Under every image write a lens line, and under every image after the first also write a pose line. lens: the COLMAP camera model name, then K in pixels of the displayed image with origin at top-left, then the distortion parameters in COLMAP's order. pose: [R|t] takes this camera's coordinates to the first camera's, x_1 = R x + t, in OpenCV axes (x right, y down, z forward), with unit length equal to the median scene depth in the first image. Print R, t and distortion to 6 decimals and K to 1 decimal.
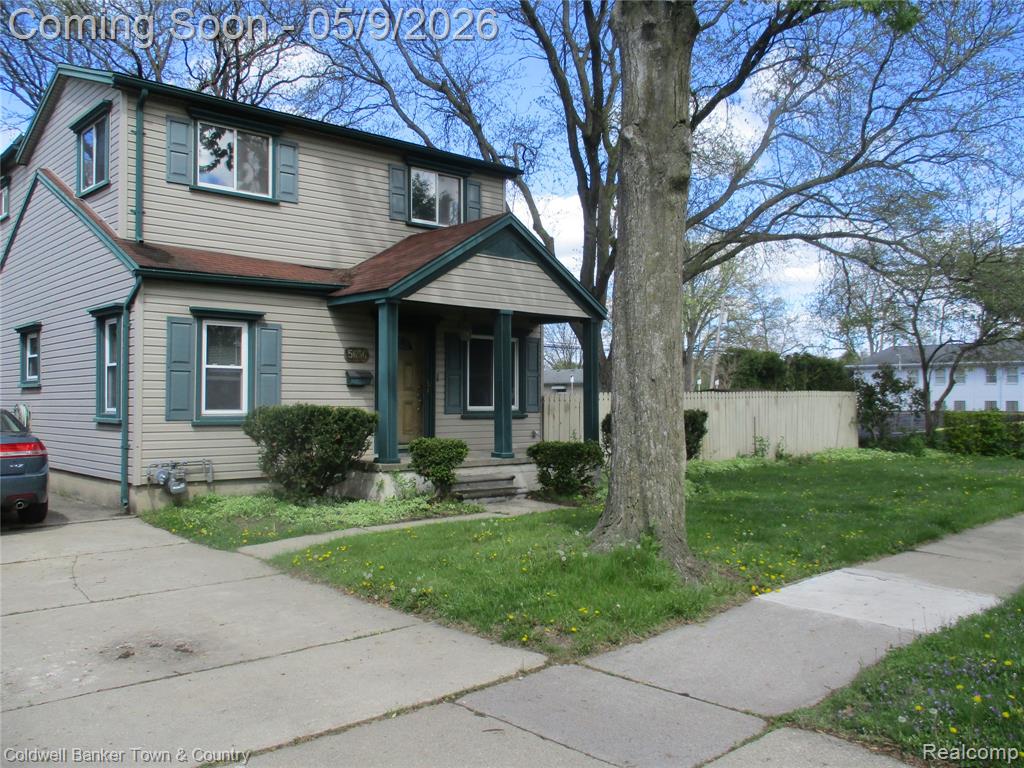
lens RADIAL K [[874.3, 0, 512.0], [0, 874.3, 384.0], [0, 0, 1]] dist [-0.013138, -0.000223]
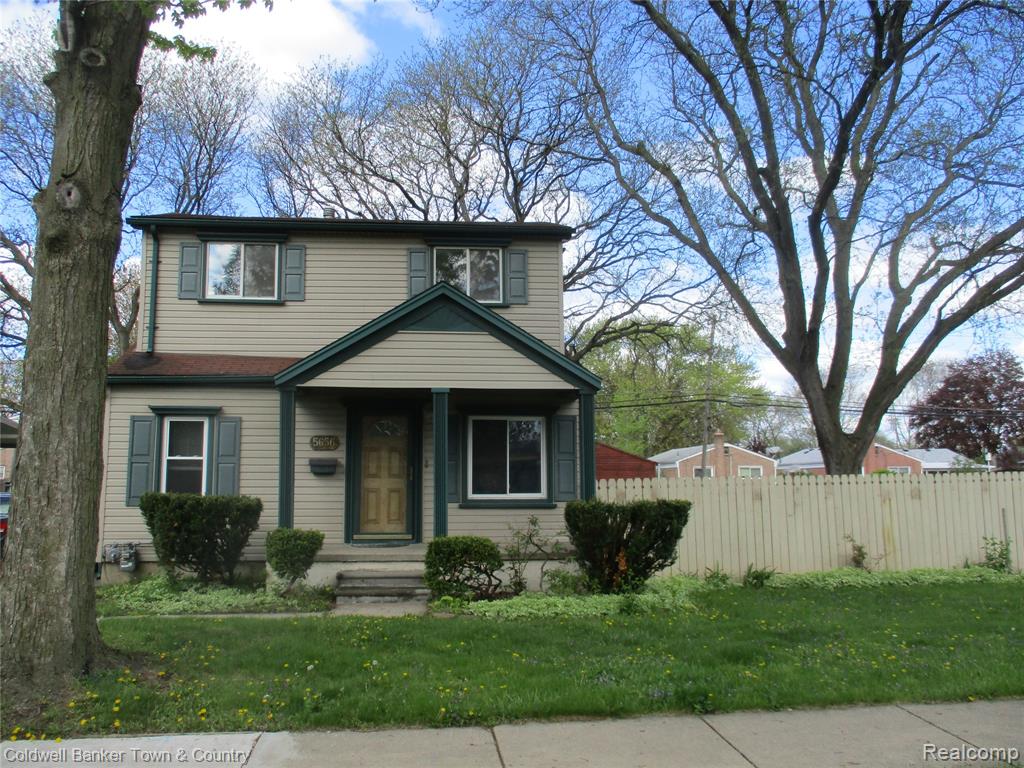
lens RADIAL K [[864.6, 0, 492.9], [0, 864.6, 383.9], [0, 0, 1]] dist [-0.036078, -0.007227]
pose [[0.806178, -0.071263, -0.587366, 0.607321], [0.014981, 0.994860, -0.100142, 0.001869], [0.591483, 0.071933, 0.803102, 0.335224]]
